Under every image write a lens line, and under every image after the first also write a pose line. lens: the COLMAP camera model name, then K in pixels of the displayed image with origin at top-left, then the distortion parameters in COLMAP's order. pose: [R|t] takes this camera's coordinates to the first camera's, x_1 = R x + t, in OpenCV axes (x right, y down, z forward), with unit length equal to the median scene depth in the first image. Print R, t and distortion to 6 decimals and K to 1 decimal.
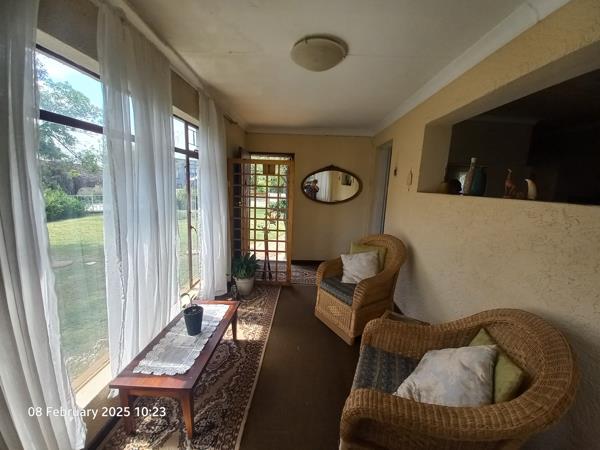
lens RADIAL K [[238.5, 0, 300.1], [0, 238.5, 223.2], [0, 0, 1]] dist [-0.000029, -0.000088]
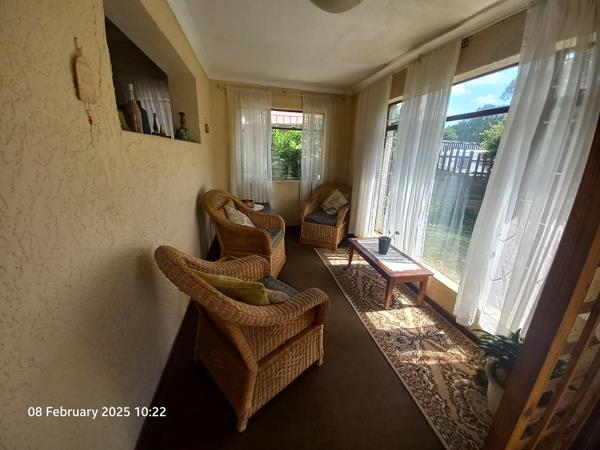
lens RADIAL K [[238.5, 0, 299.4], [0, 238.5, 224.2], [0, 0, 1]] dist [-0.000029, -0.000088]
pose [[-0.973235, -0.018842, -0.229040, 0.314657], [-0.113916, 0.905129, 0.409591, -0.198385], [0.199594, 0.424720, -0.883049, 1.656127]]
